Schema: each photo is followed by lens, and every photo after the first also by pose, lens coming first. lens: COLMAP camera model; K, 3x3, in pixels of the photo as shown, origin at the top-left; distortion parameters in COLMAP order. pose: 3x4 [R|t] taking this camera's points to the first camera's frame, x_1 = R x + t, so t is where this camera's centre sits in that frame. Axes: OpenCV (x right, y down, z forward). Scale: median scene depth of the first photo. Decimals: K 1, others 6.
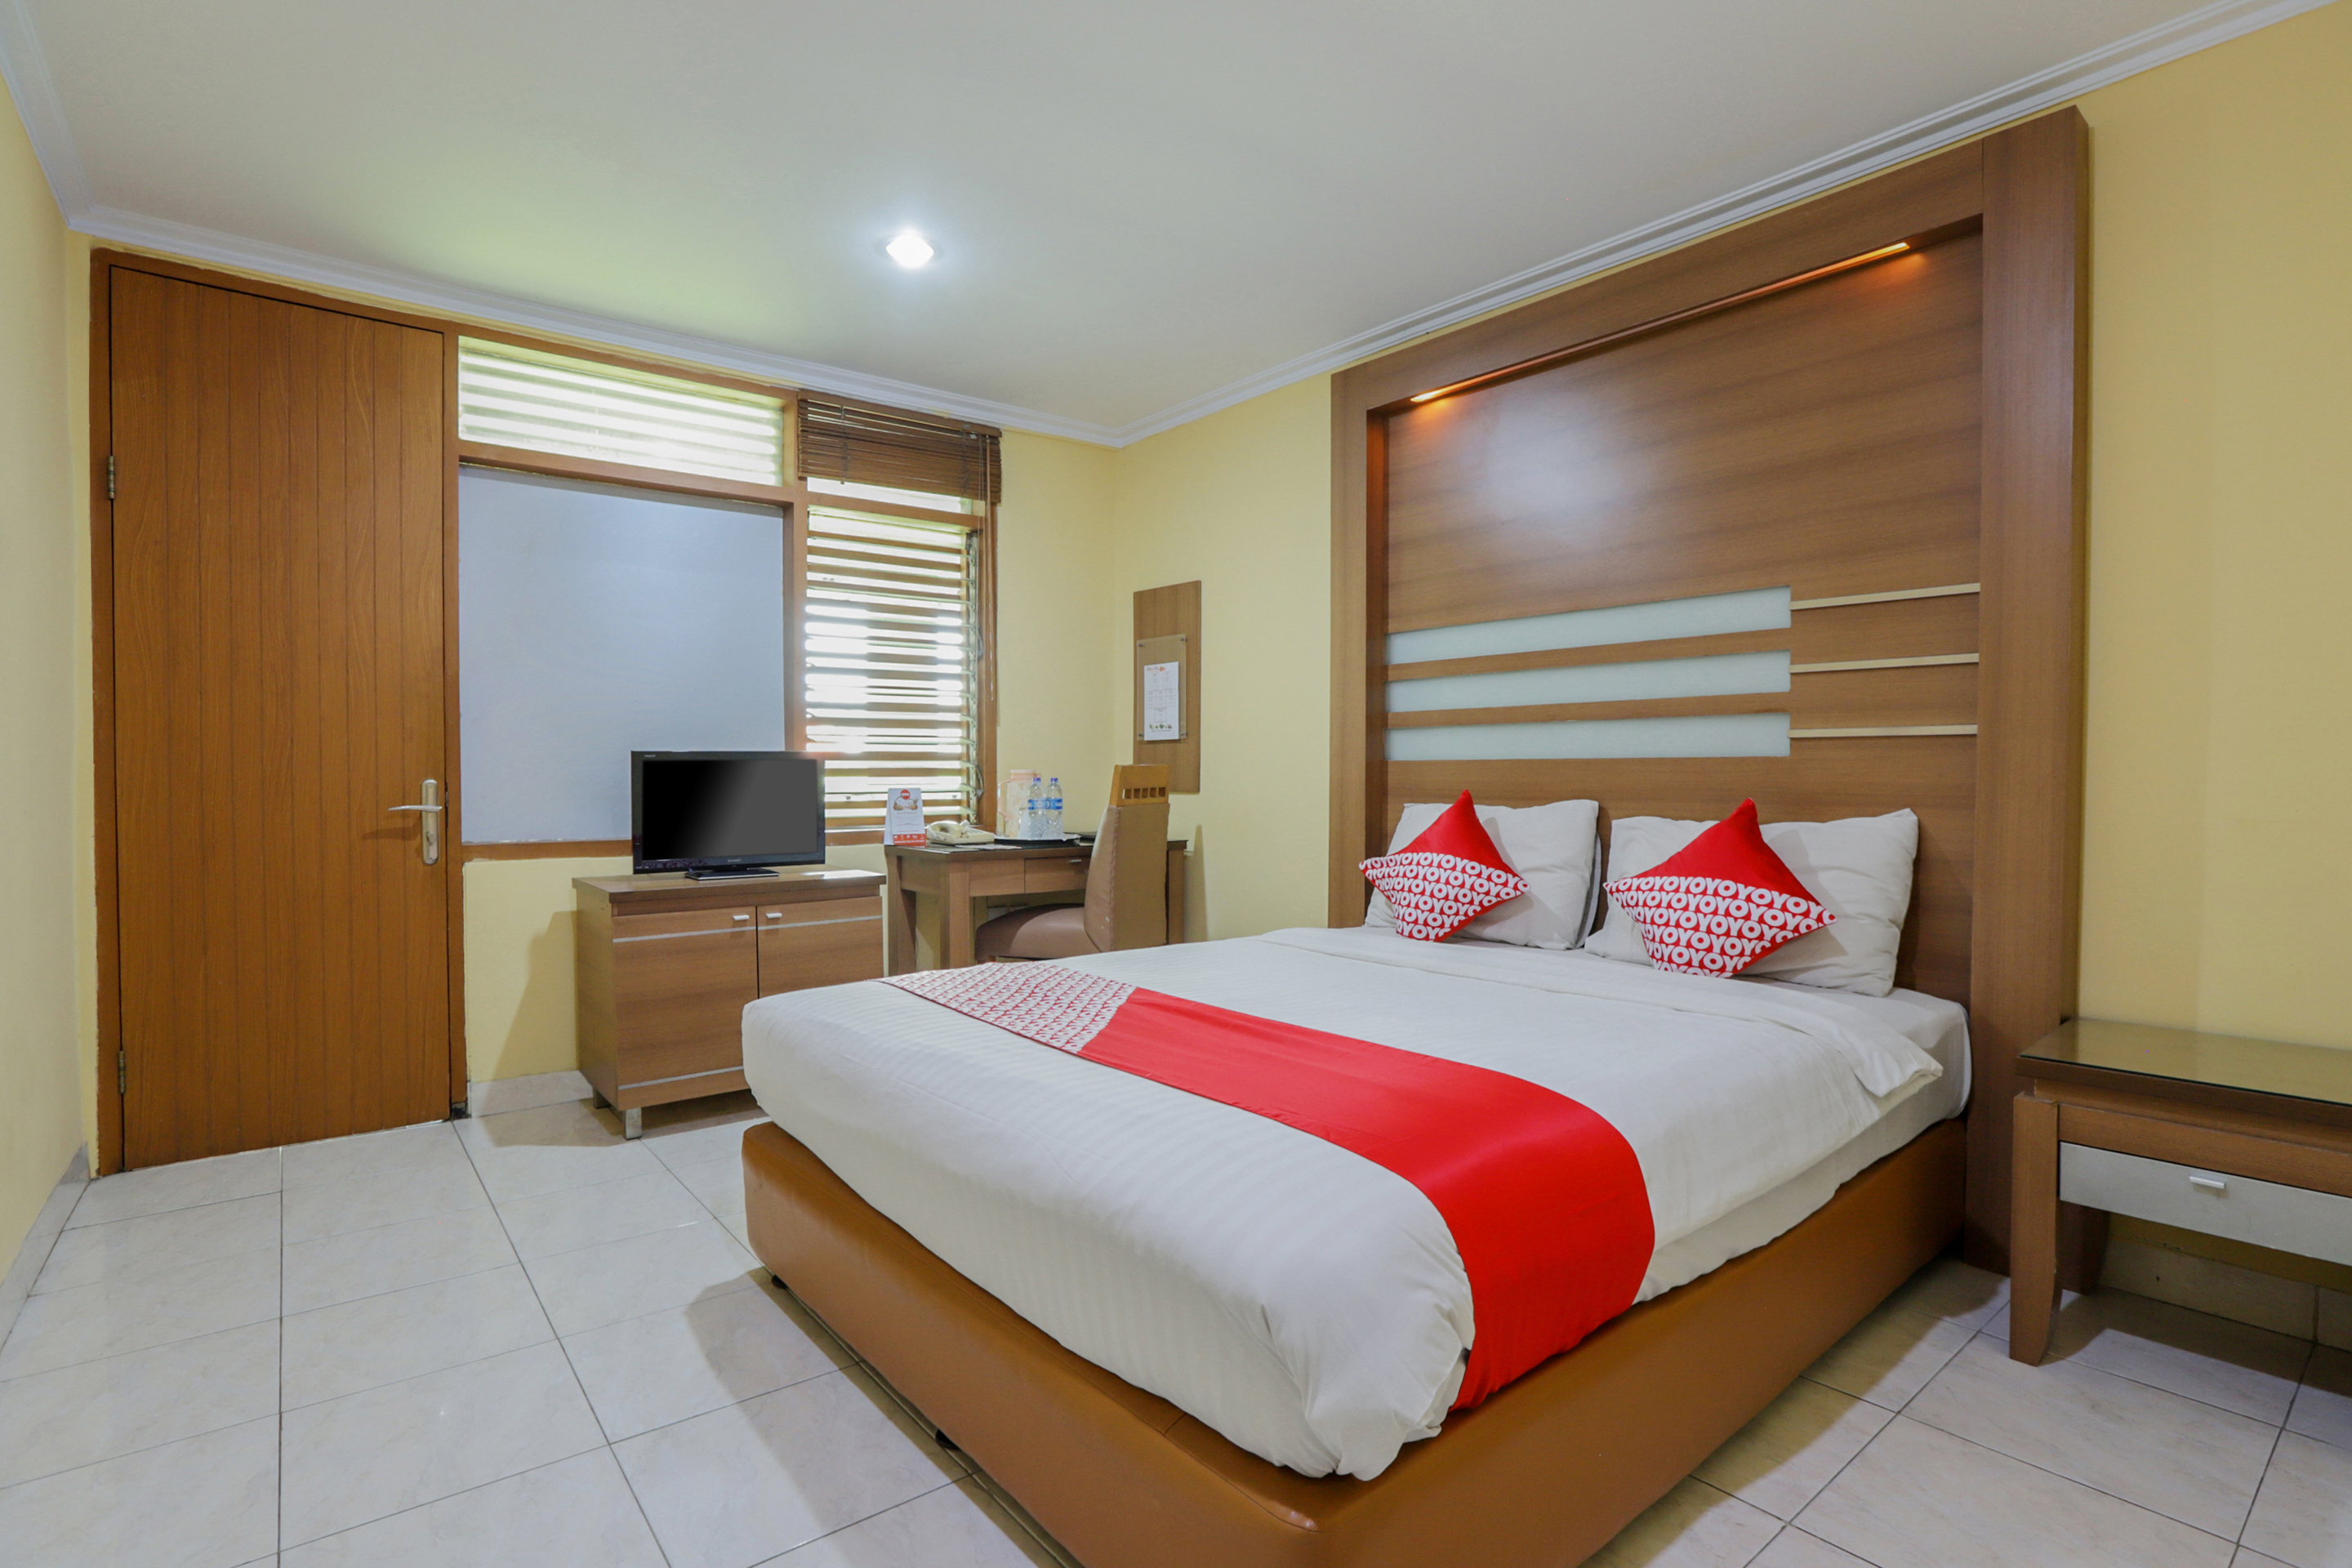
lens RADIAL K [[1155.4, 0, 1176.0], [0, 1155.4, 784.0], [0, 0, 1]] dist [-0.033794, 0.000979]
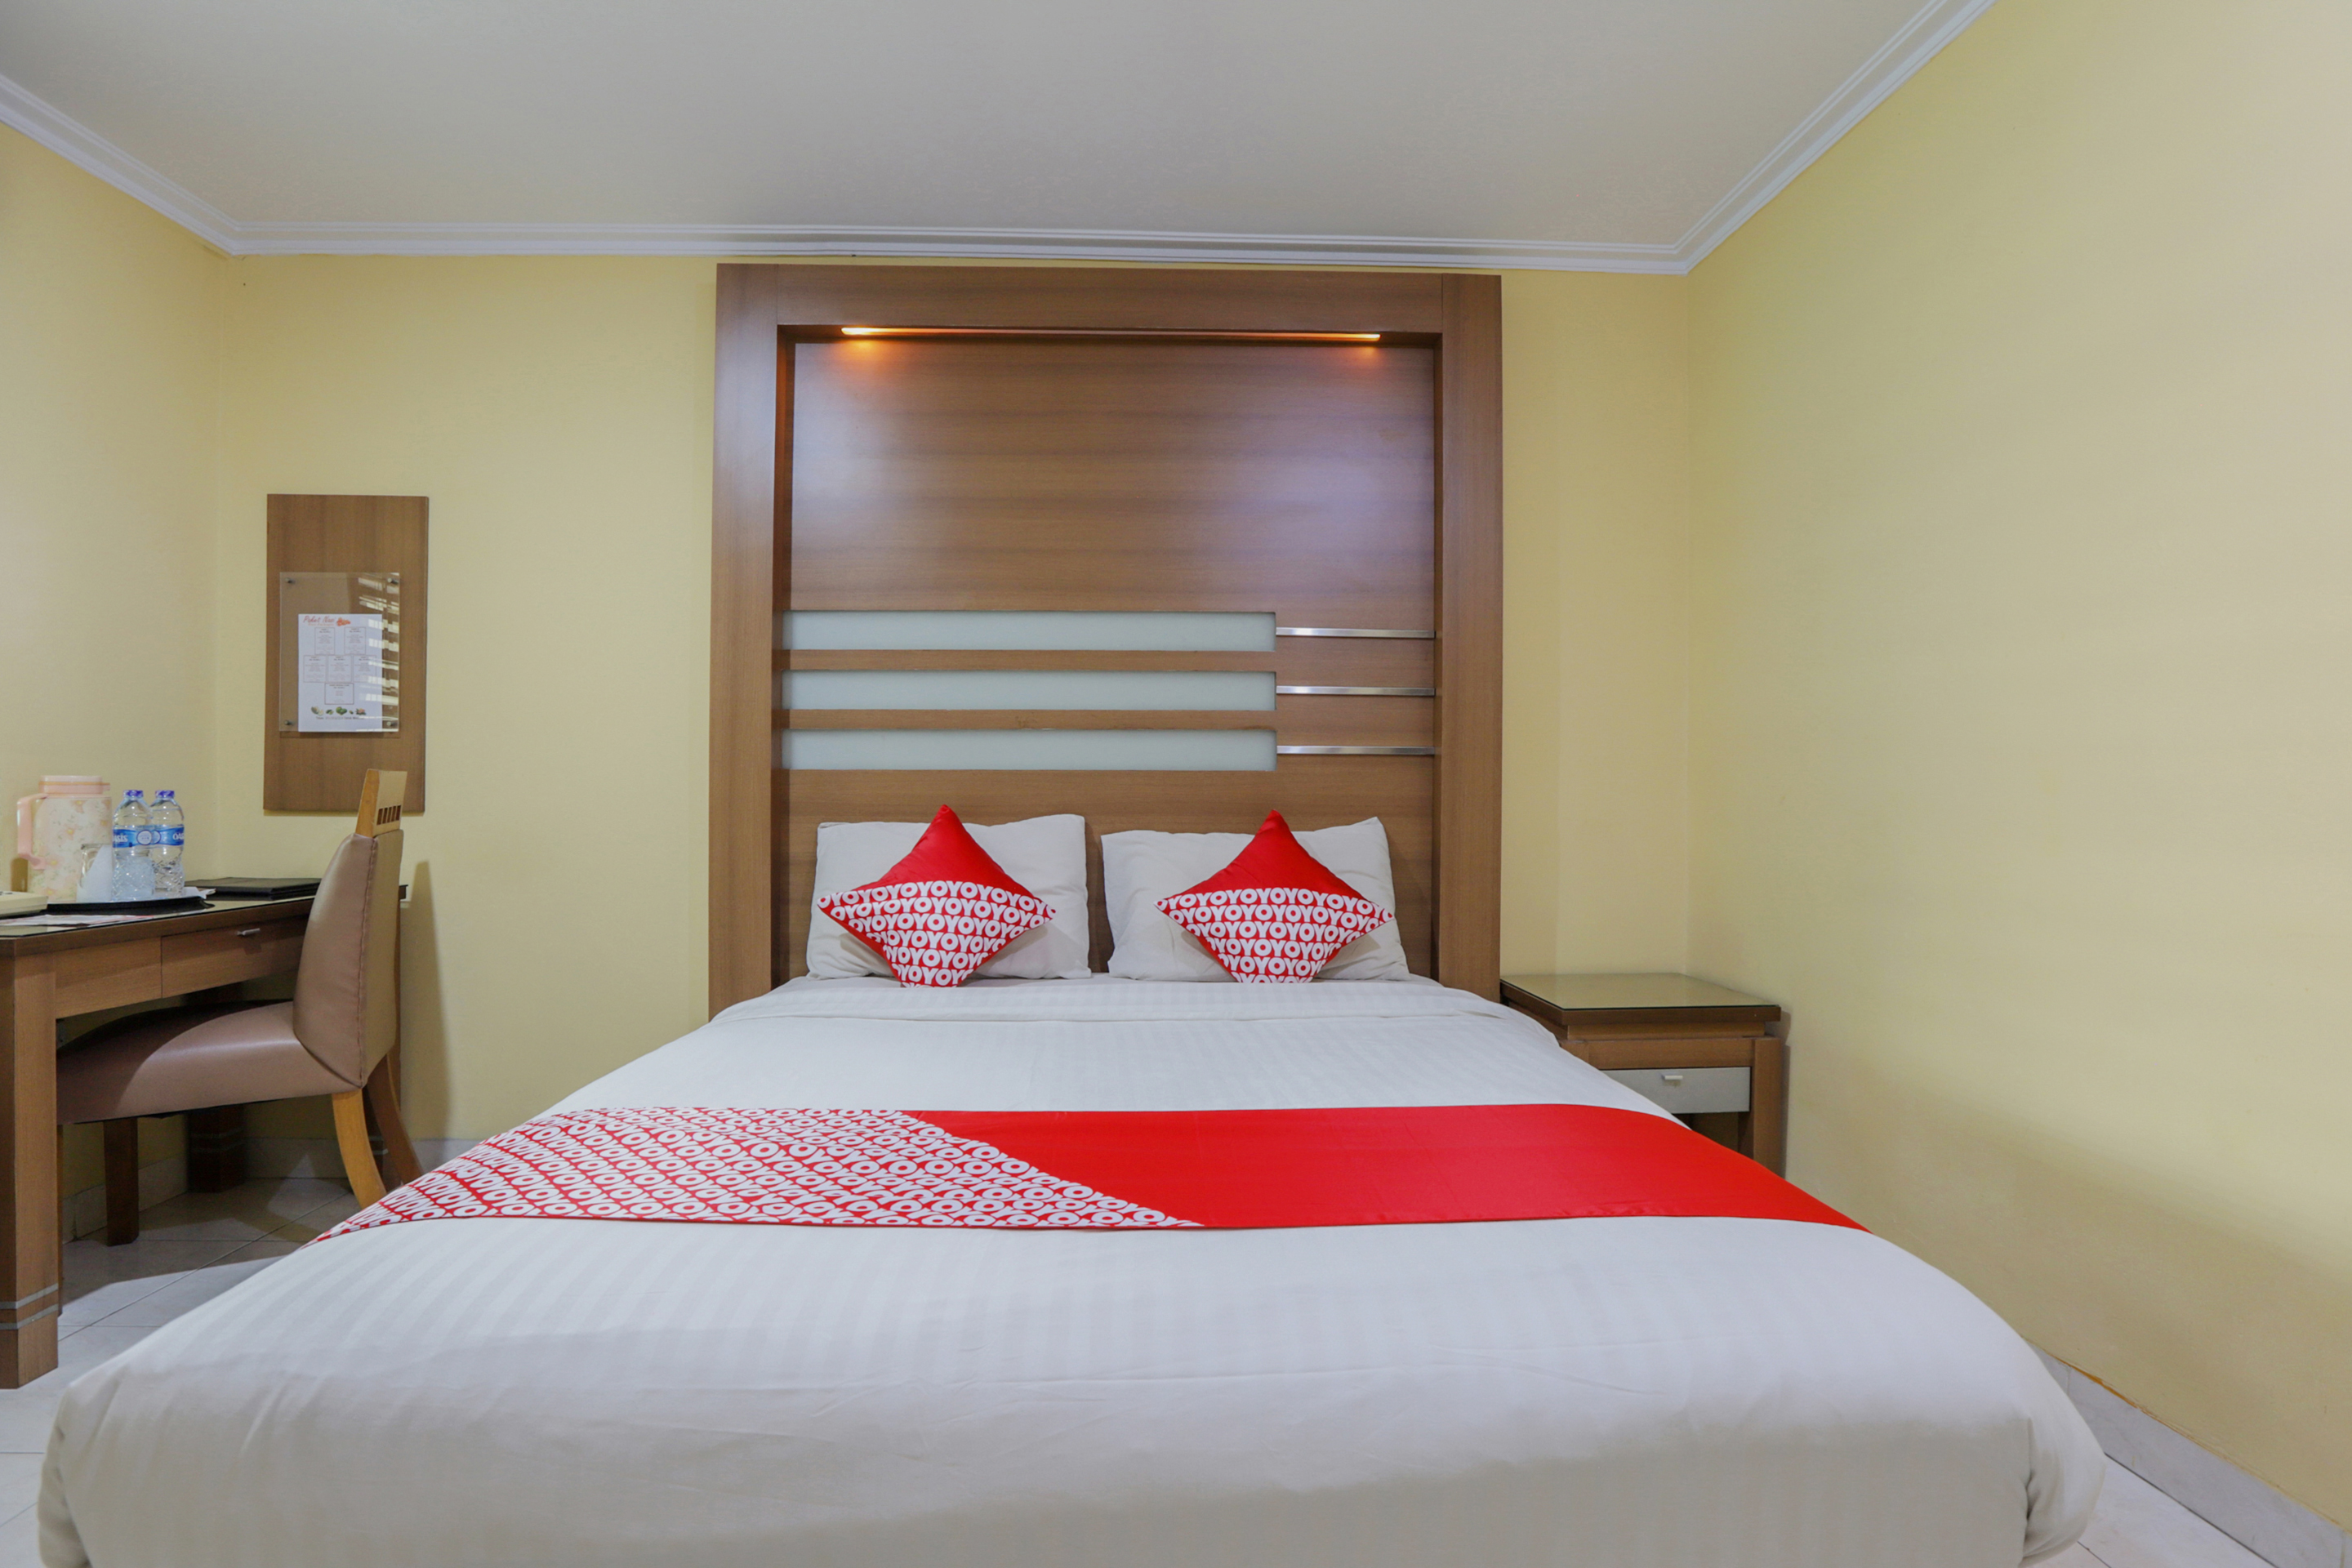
lens RADIAL K [[1155.4, 0, 1176.0], [0, 1155.4, 784.0], [0, 0, 1]] dist [-0.033794, 0.000979]
pose [[0.601456, 0.006214, 0.798882, -0.306850], [0.003907, 0.999935, -0.010719, -0.000681], [-0.798897, 0.009568, 0.601392, 0.325165]]
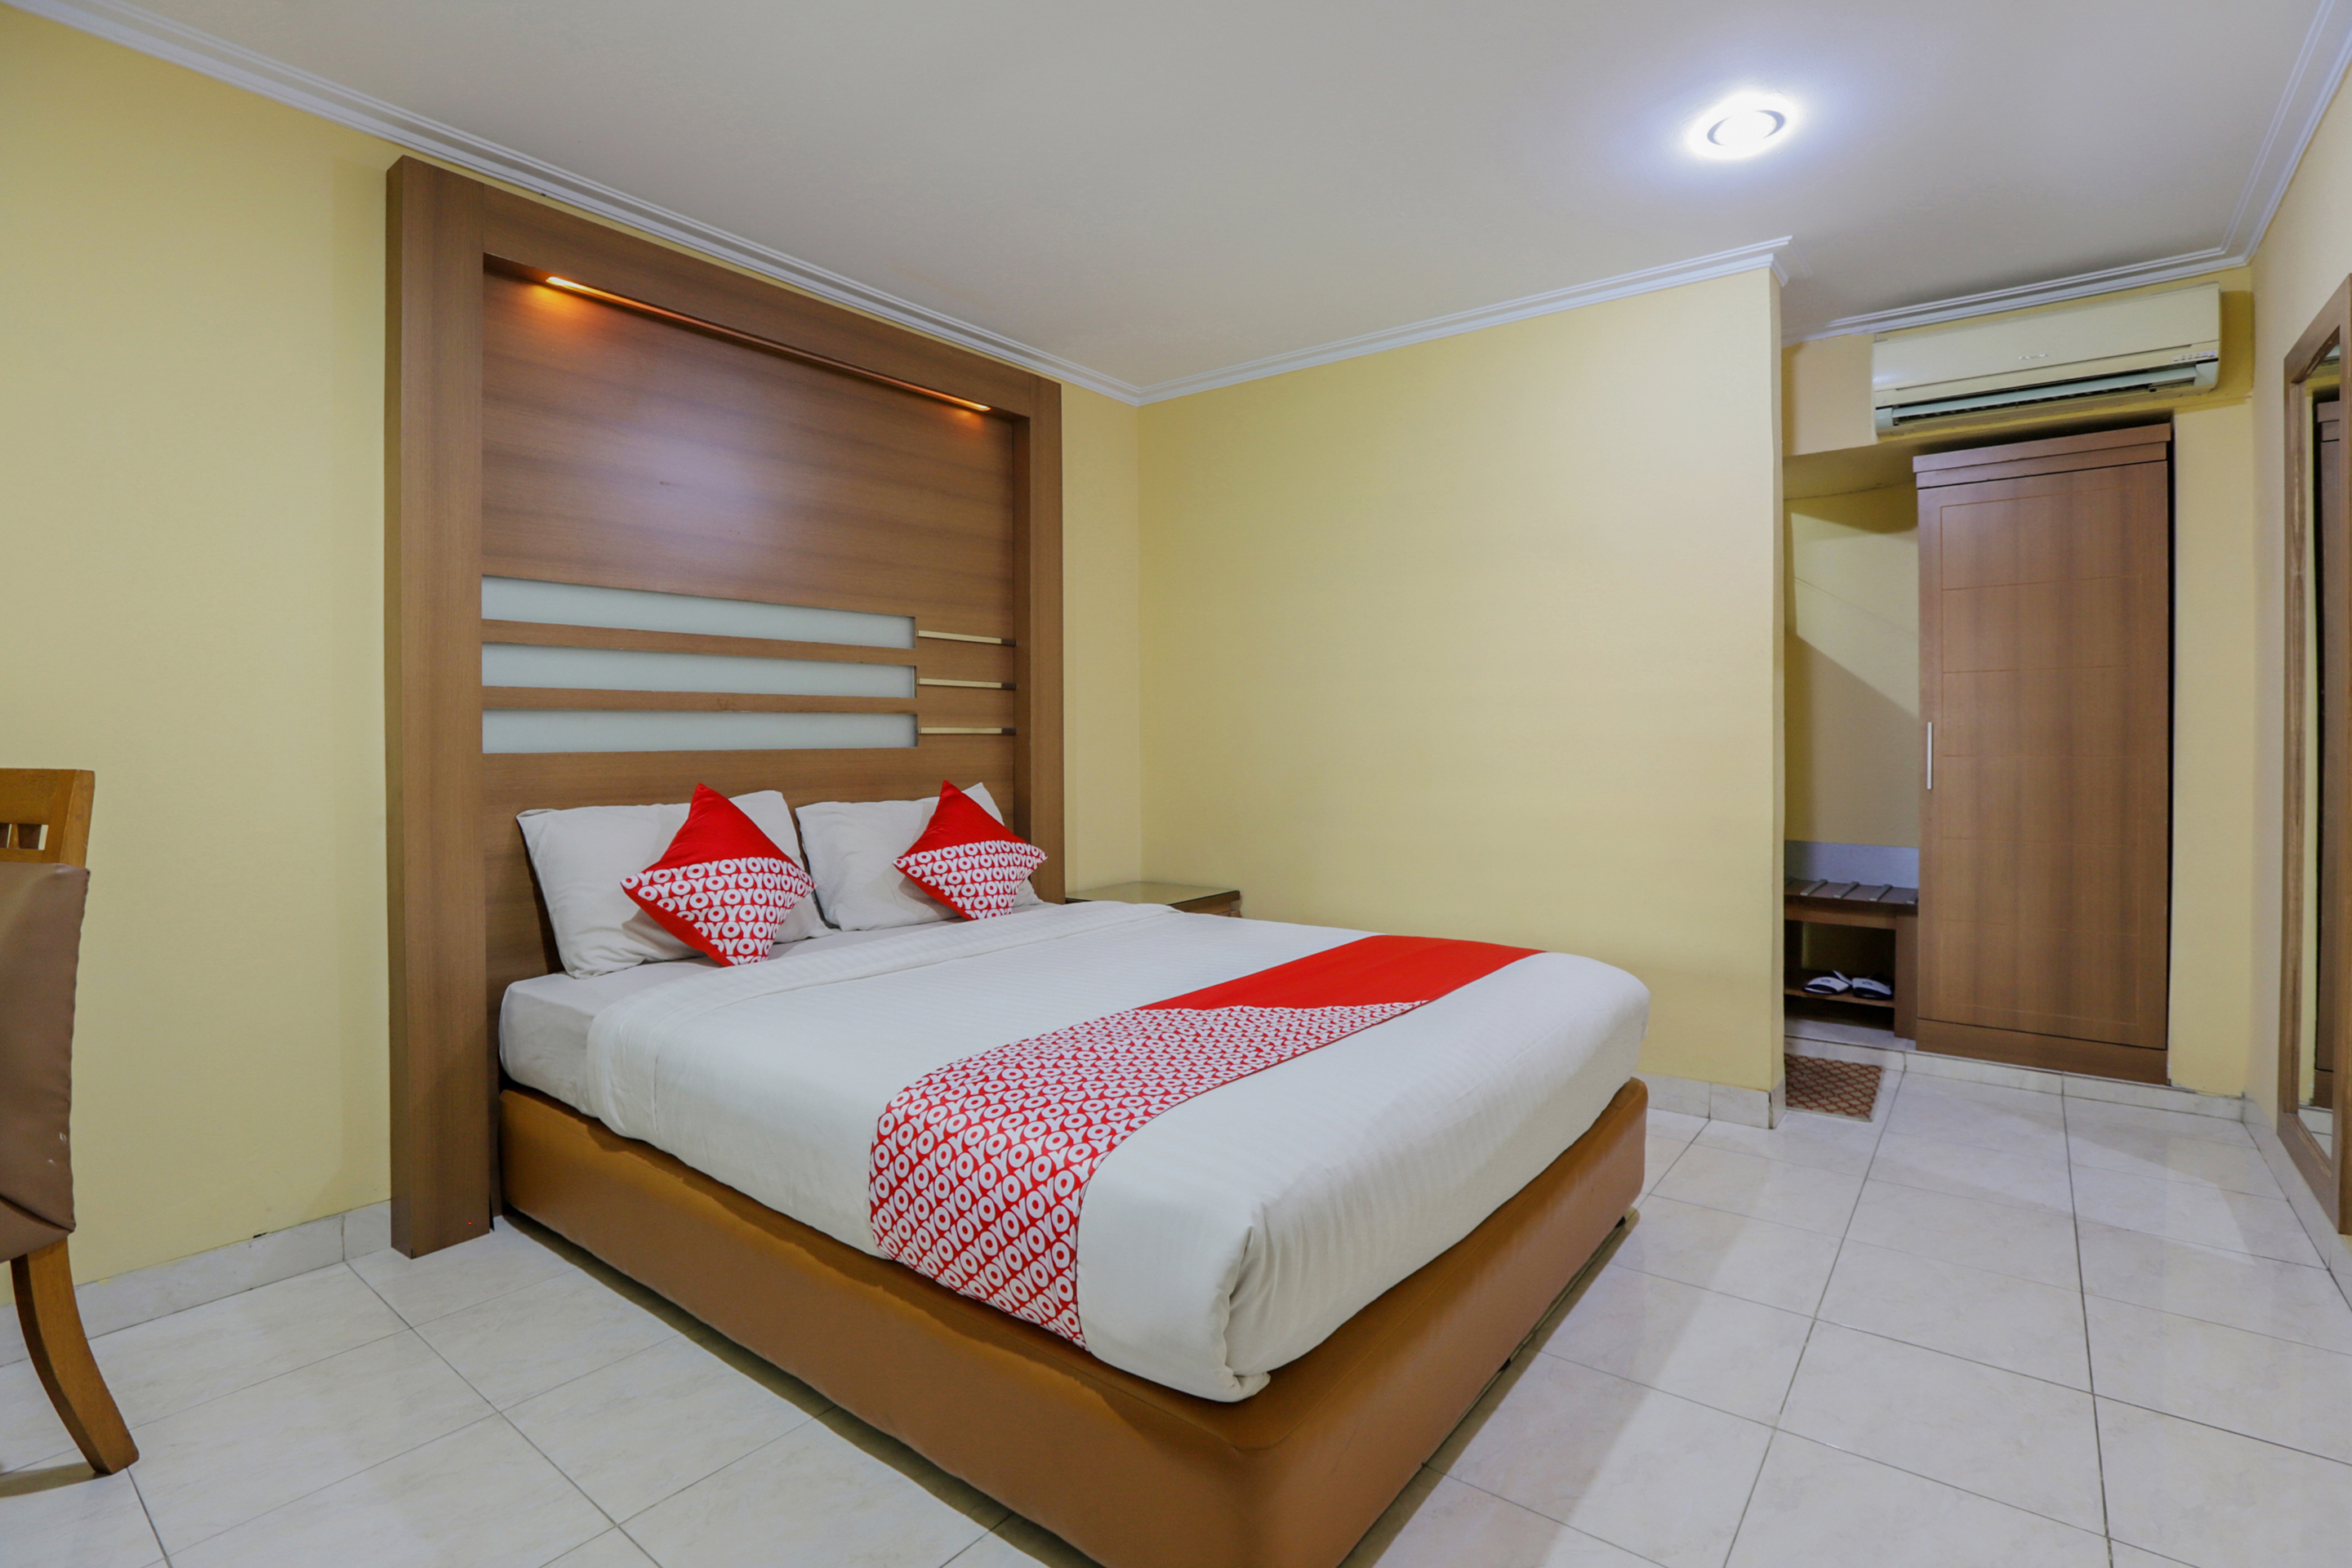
lens RADIAL K [[1117.5, 0, 1178.5], [0, 1117.5, 728.8], [0, 0, 1]] dist [-0.000319, -0.000053]
pose [[-0.211490, 0.023757, 0.977091, -0.606640], [0.024007, 0.999529, -0.019106, -0.012156], [-0.977085, 0.019416, -0.211961, 0.767223]]
